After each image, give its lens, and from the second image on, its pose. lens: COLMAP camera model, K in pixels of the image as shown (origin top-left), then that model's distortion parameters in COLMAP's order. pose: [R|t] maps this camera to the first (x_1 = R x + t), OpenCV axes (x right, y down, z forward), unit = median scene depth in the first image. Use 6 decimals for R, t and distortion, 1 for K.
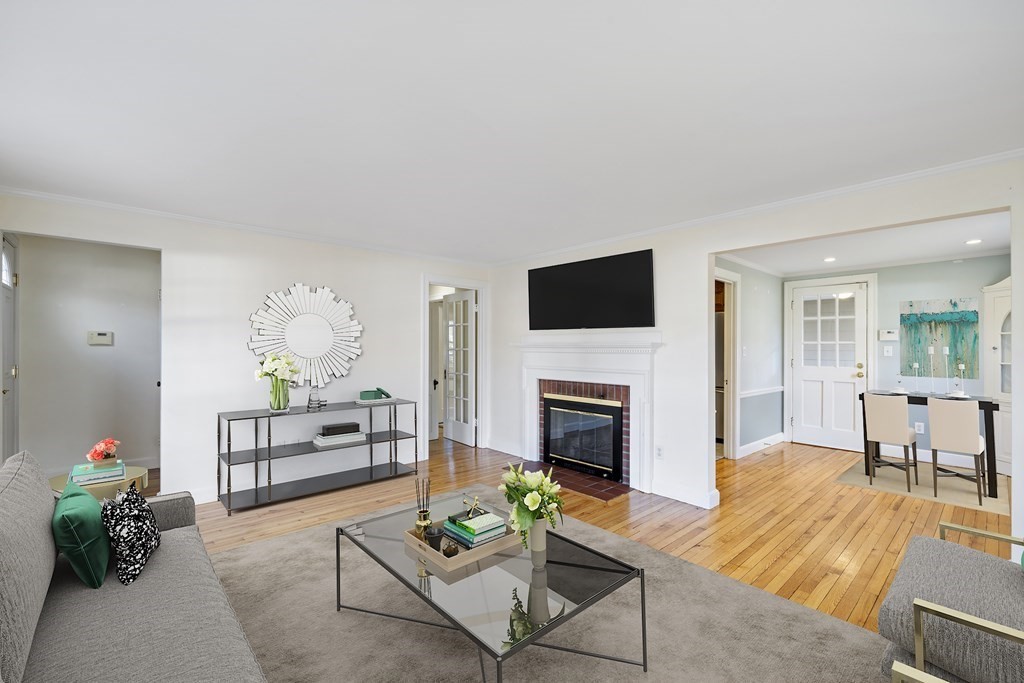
lens RADIAL K [[438.4, 0, 496.2], [0, 438.4, 346.4], [0, 0, 1]] dist [-0.002305, -0.000438]
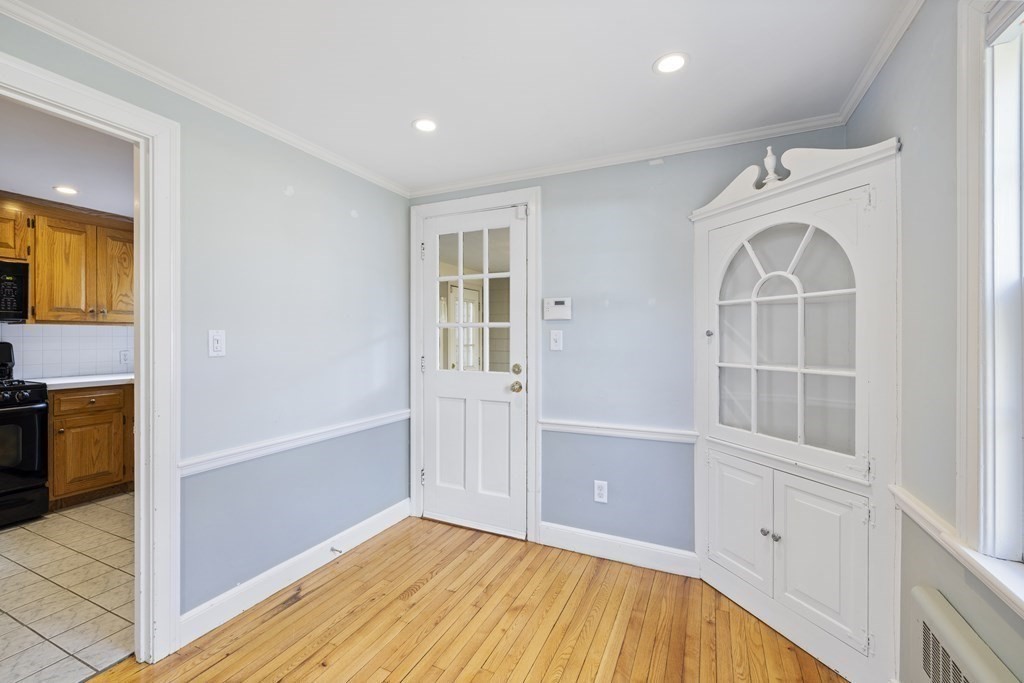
lens RADIAL K [[438.4, 0, 507.2], [0, 438.4, 338.6], [0, 0, 1]] dist [-0.002305, -0.000438]
pose [[0.914086, -0.003247, 0.405507, 0.626640], [0.000827, 0.999981, 0.006143, 0.005722], [-0.405519, -0.005280, 0.914071, 0.548158]]
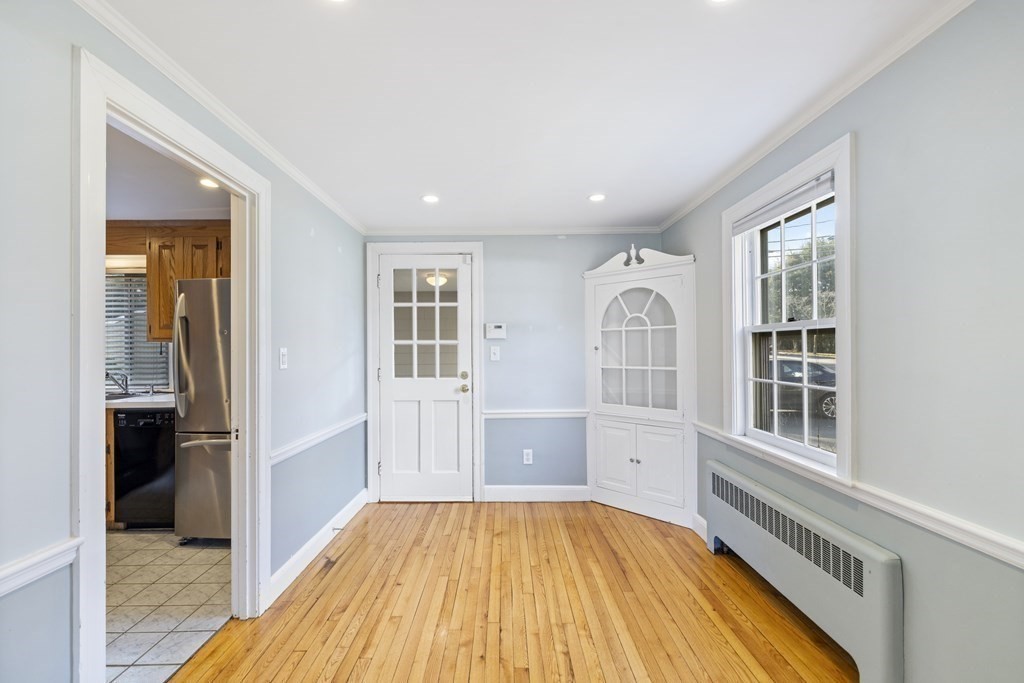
lens RADIAL K [[438.4, 0, 511.3], [0, 438.4, 350.2], [0, 0, 1]] dist [-0.002305, -0.000438]
pose [[0.645464, -0.005890, 0.763768, 0.362379], [0.007050, 0.999974, 0.001754, 0.004373], [-0.763759, 0.004253, 0.645488, 0.511669]]
